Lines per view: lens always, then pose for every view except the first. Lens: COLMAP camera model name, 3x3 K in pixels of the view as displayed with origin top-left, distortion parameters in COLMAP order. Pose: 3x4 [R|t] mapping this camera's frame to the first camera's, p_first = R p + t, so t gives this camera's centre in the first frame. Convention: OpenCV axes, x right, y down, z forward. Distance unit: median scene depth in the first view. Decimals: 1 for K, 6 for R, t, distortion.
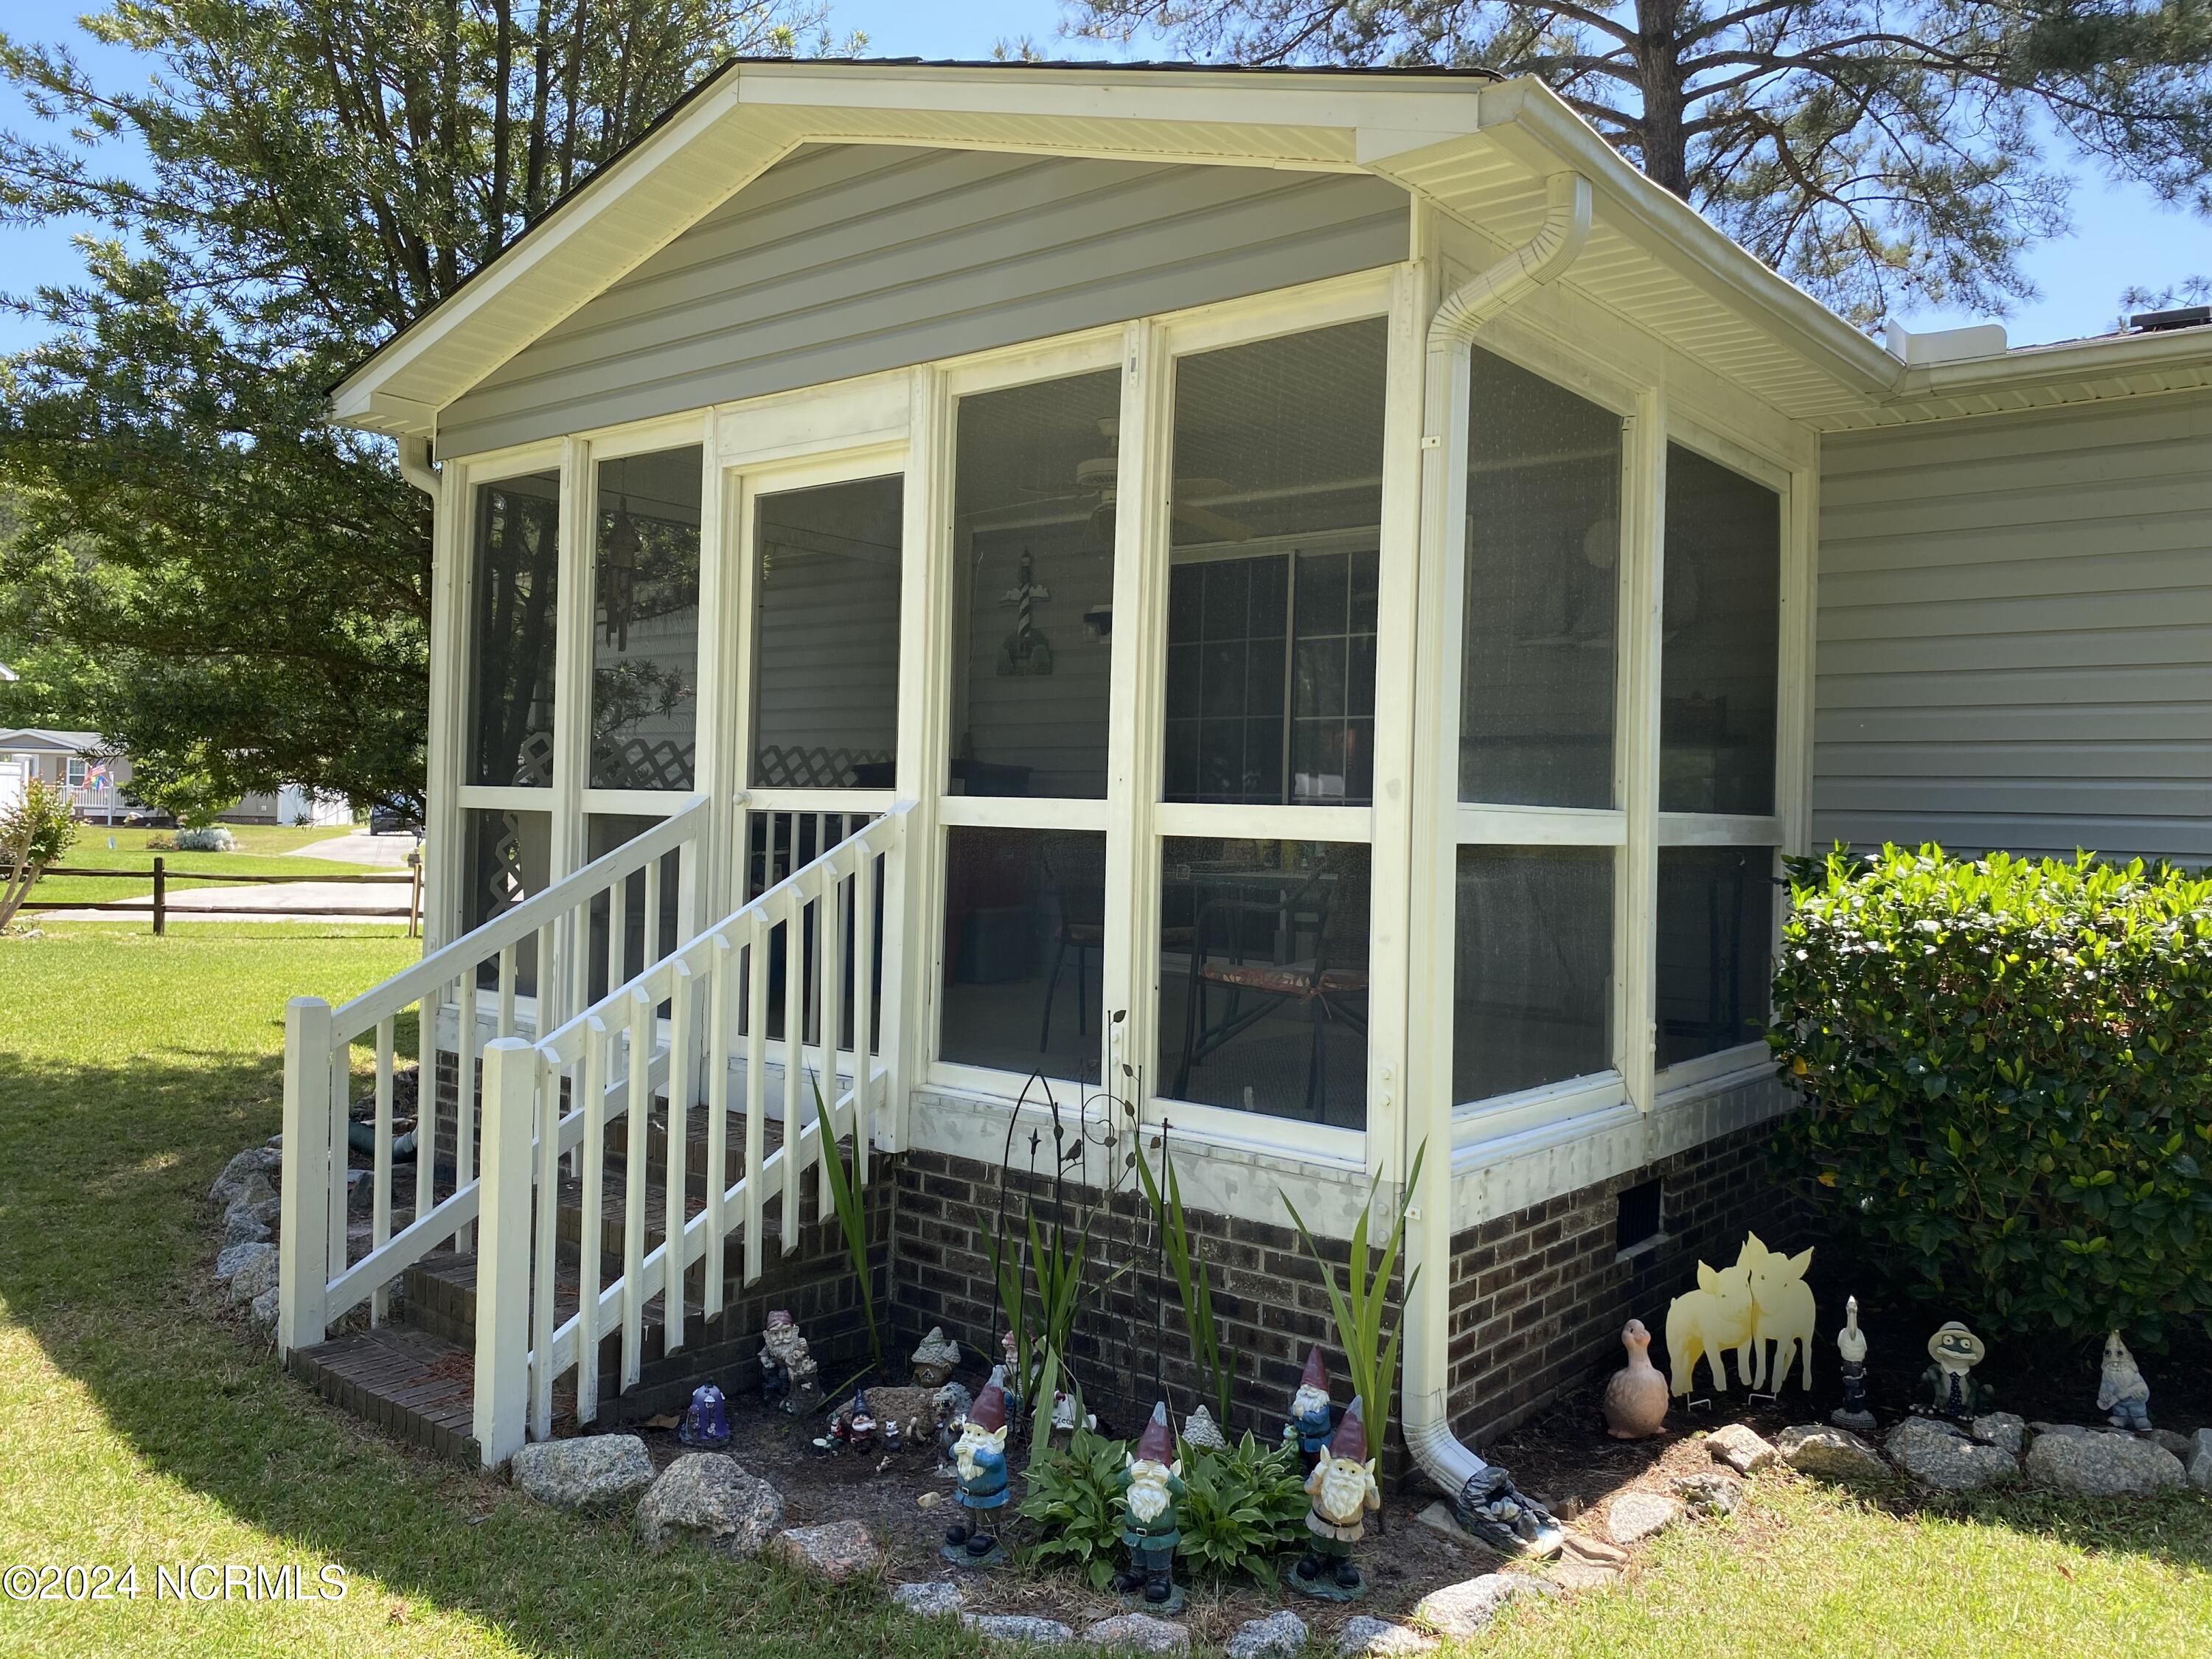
lens RADIAL K [[1672.9, 0, 1122.5], [0, 1672.9, 824.2], [0, 0, 1]] dist [0.017550, -0.022124]
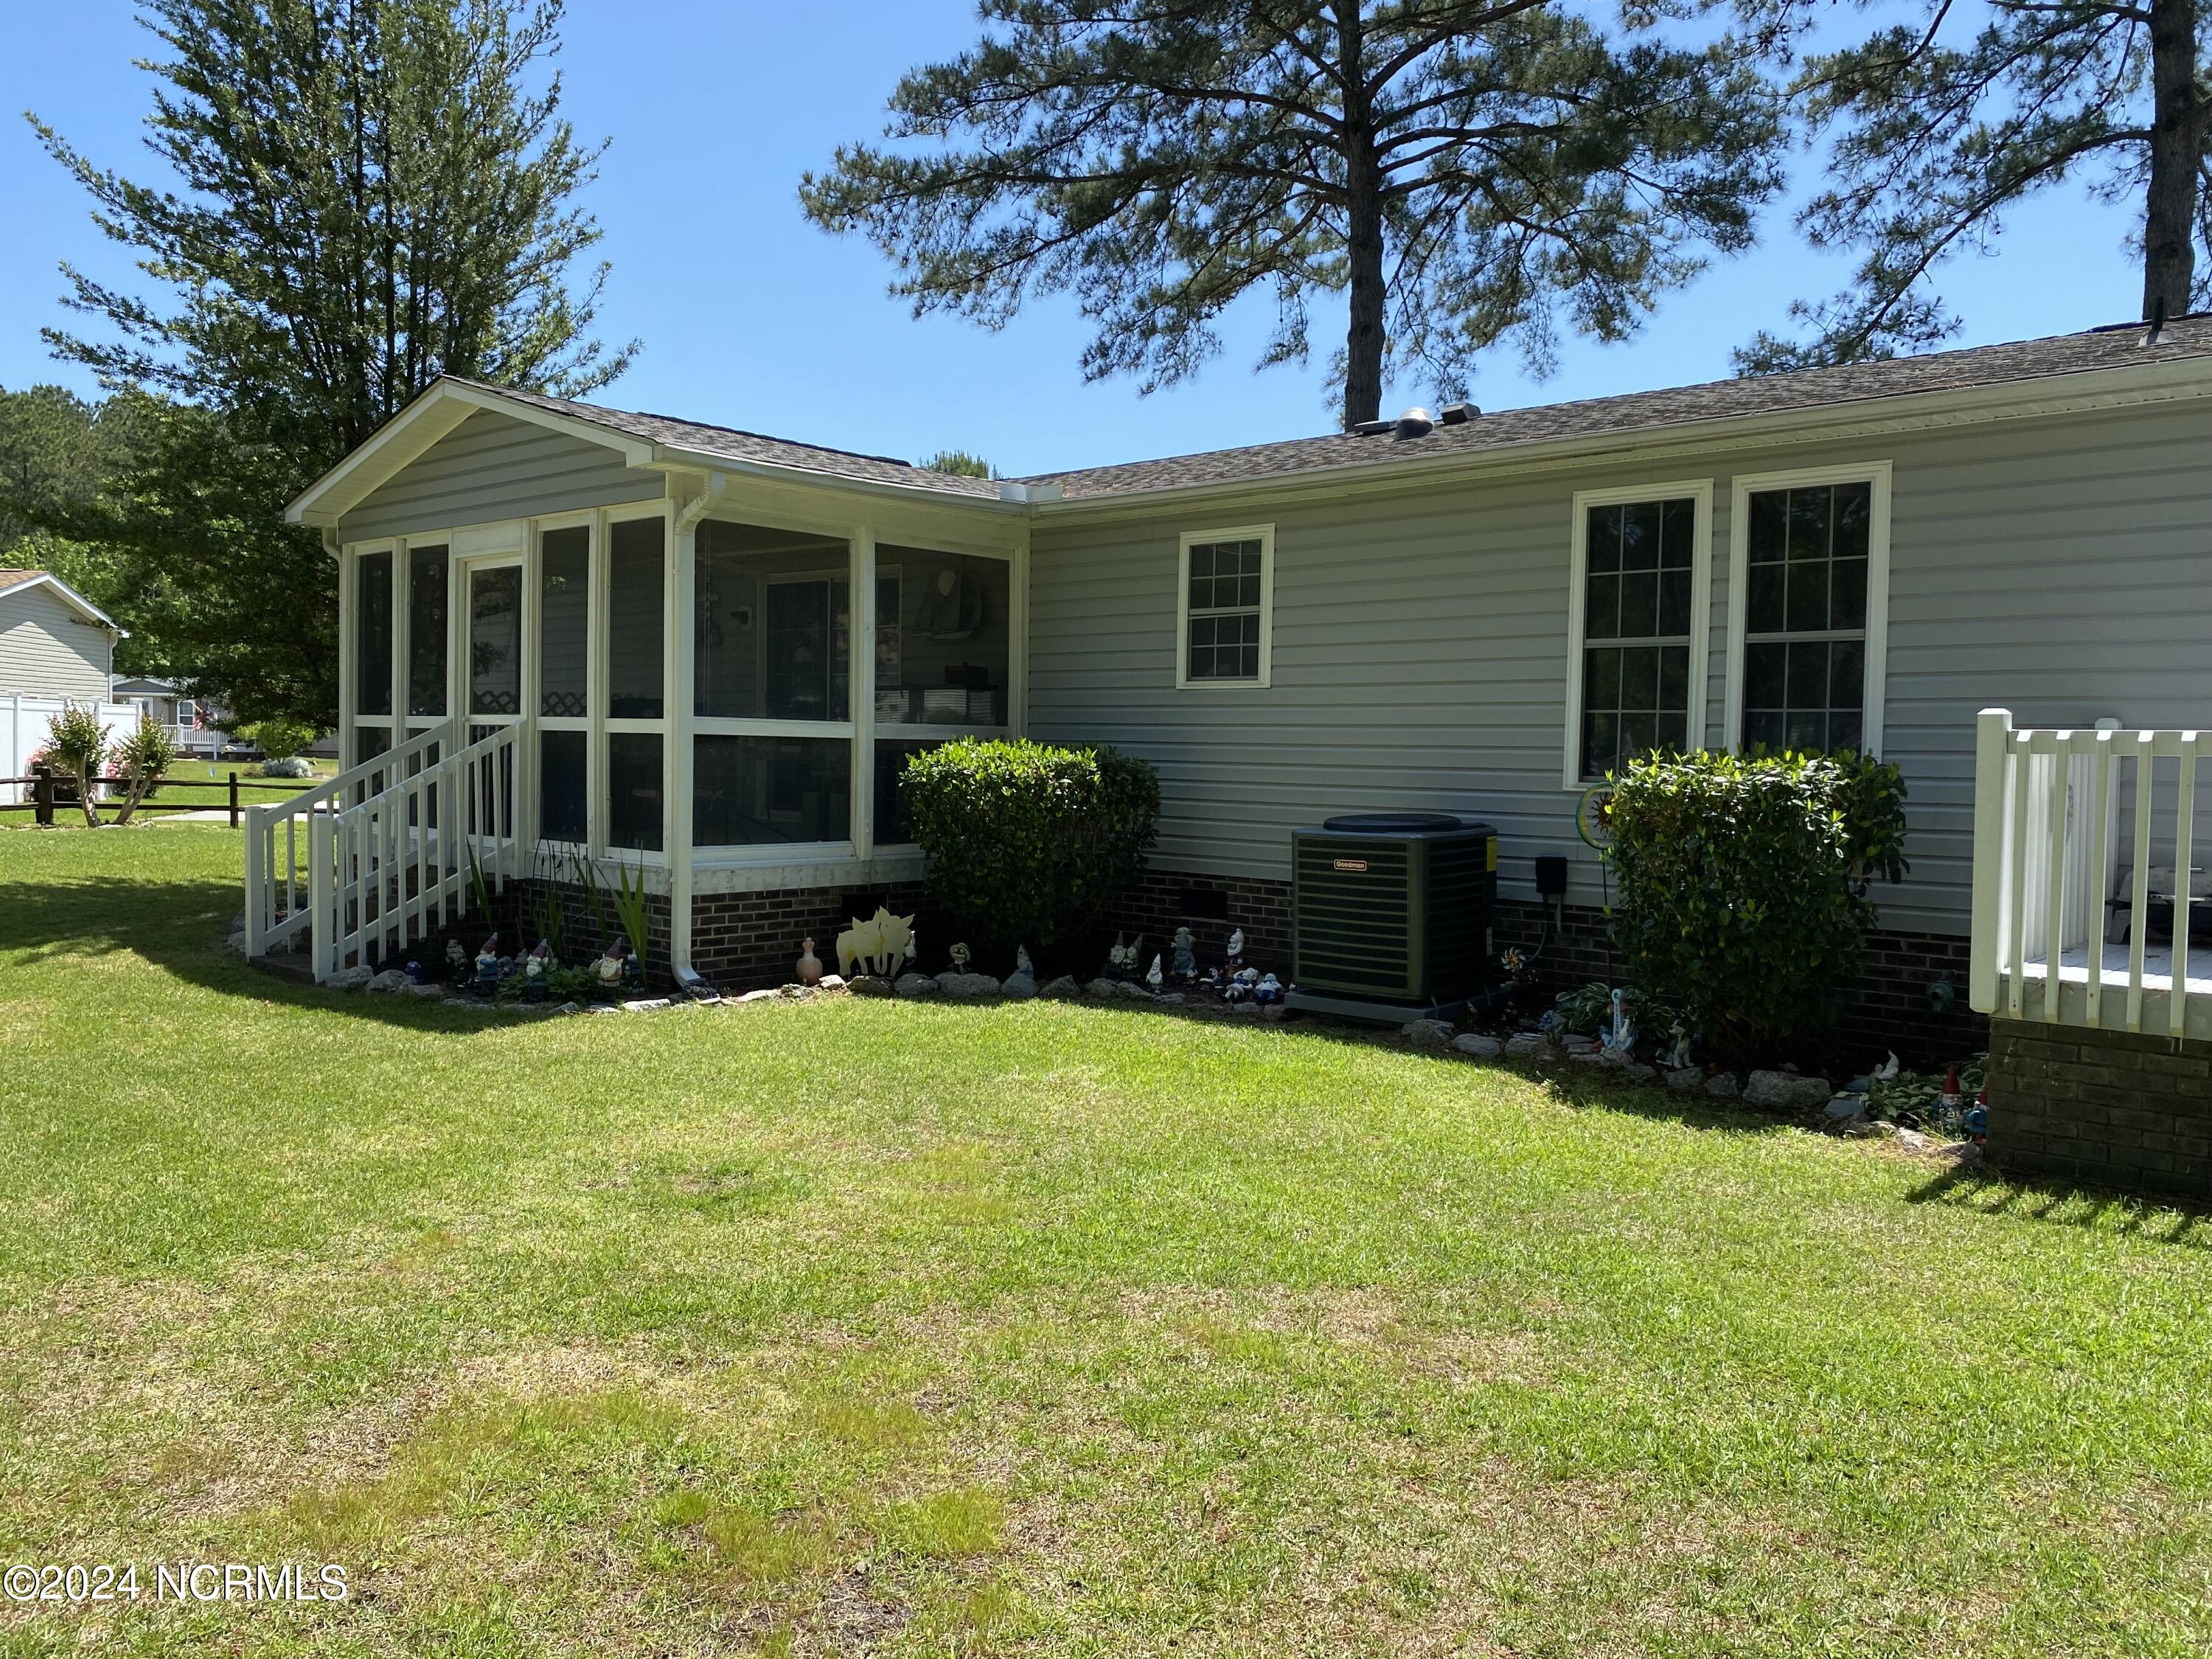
lens RADIAL K [[1672.9, 0, 1115.8], [0, 1672.9, 828.9], [0, 0, 1]] dist [0.017550, -0.022124]
pose [[0.998416, -0.009264, -0.055487, 0.783177], [0.011775, 0.998913, 0.045098, 0.039886], [0.055009, -0.045680, 0.997440, -1.173513]]
